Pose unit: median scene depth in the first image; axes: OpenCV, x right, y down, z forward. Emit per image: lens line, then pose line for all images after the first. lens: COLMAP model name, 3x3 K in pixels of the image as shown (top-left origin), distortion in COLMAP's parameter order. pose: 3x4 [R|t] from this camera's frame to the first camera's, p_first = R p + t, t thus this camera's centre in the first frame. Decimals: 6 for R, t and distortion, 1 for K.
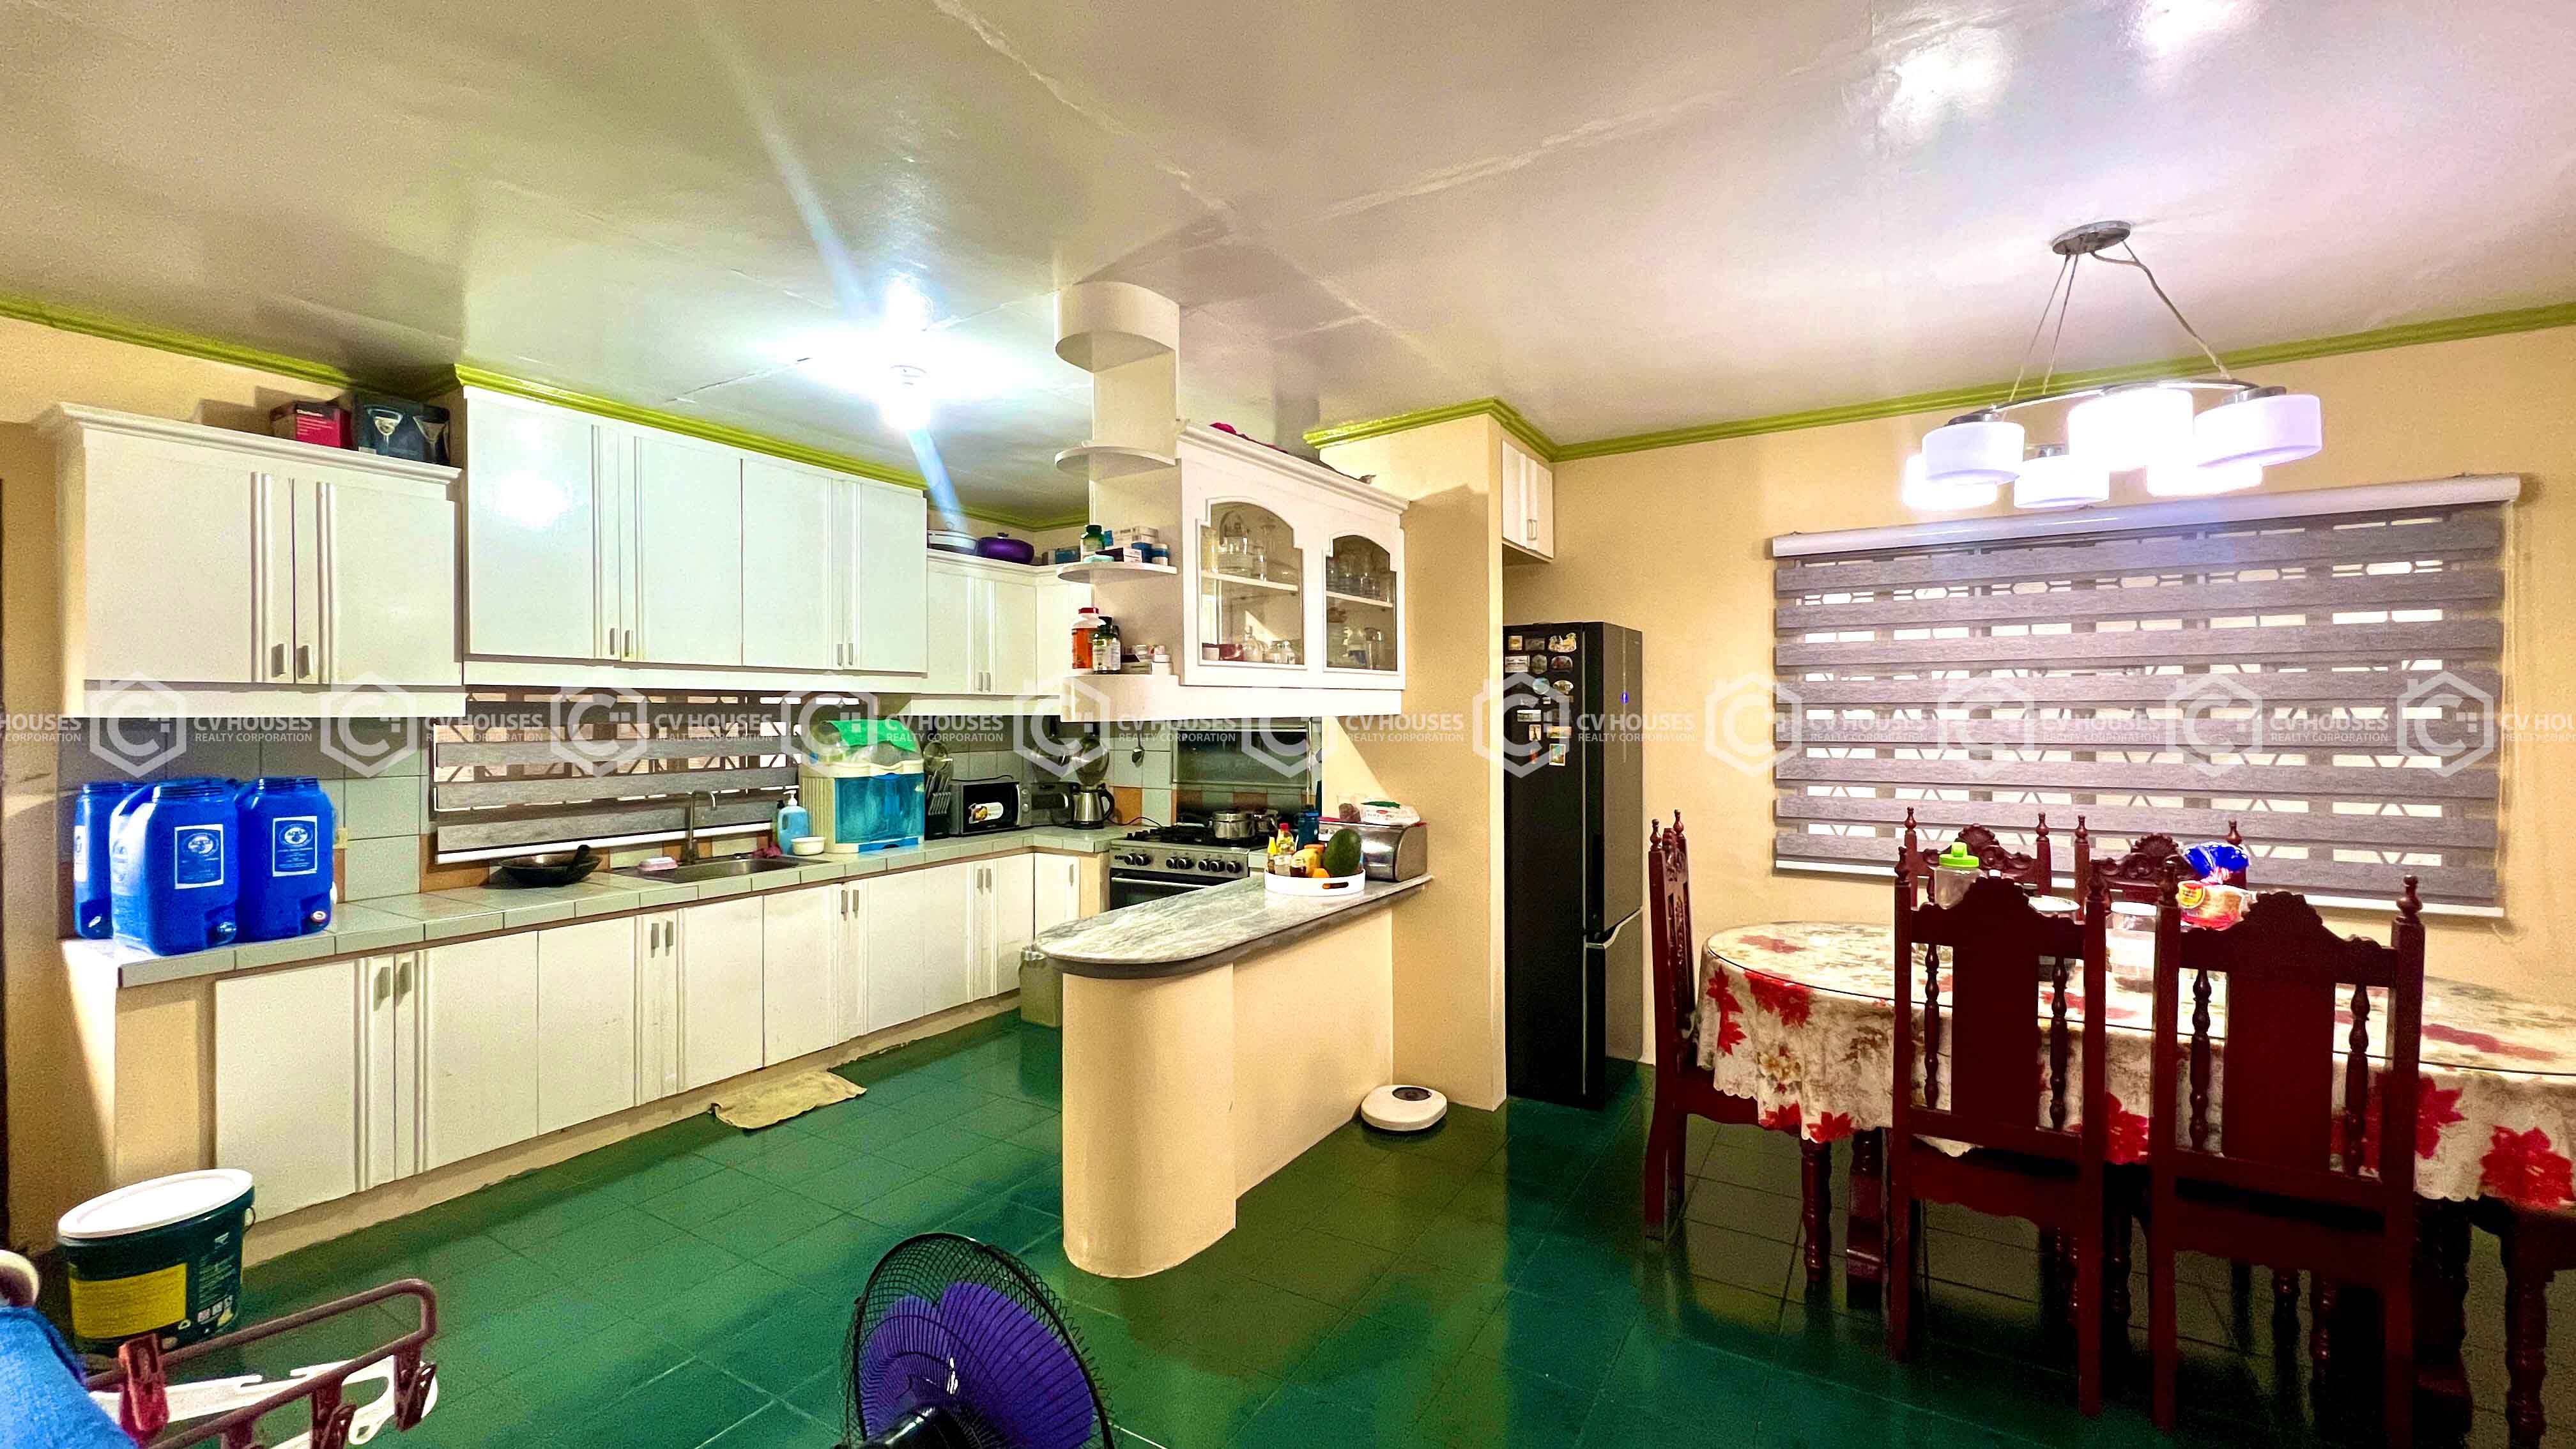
lens RADIAL K [[1033.1, 0, 1288.0], [0, 1033.1, 724.5], [0, 0, 1]] dist [0.000617, 0.000526]
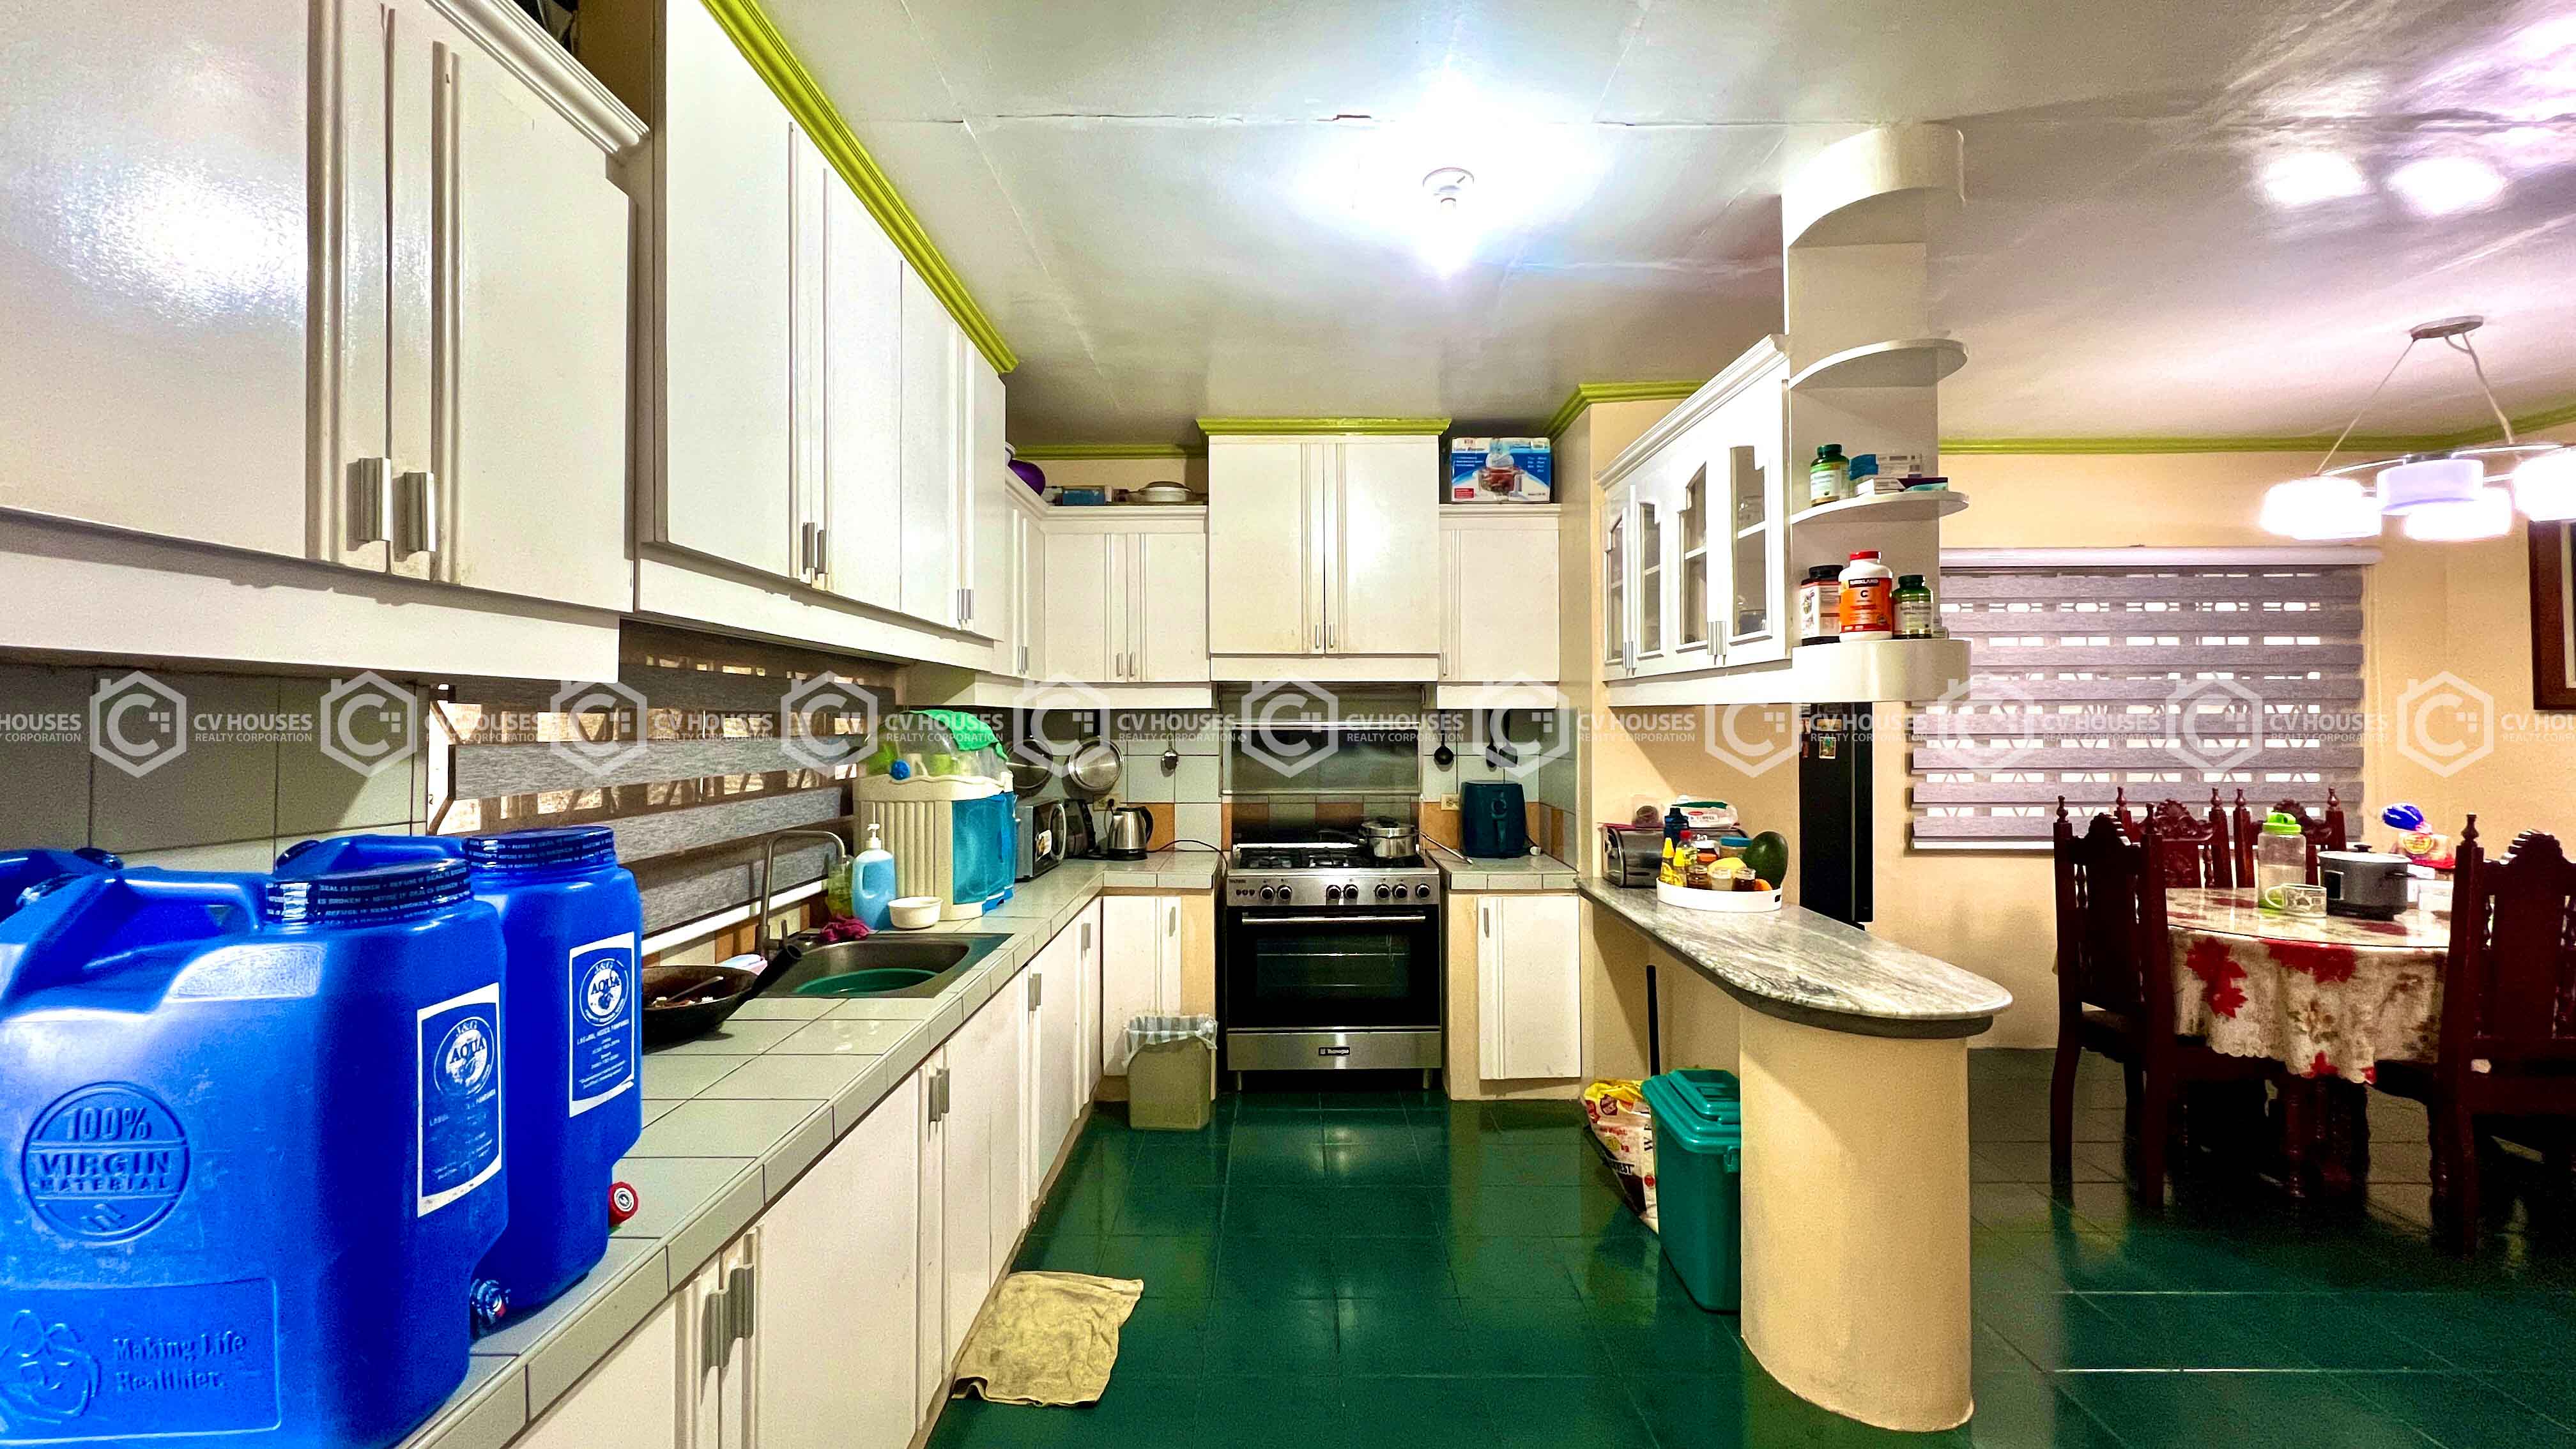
lens RADIAL K [[1033.1, 0, 1288.0], [0, 1033.1, 724.5], [0, 0, 1]] dist [0.000617, 0.000526]
pose [[0.855722, 0.001056, 0.517434, -0.769790], [0.004367, 0.999948, -0.009263, 0.015617], [-0.517417, 0.010186, 0.855673, 0.464894]]
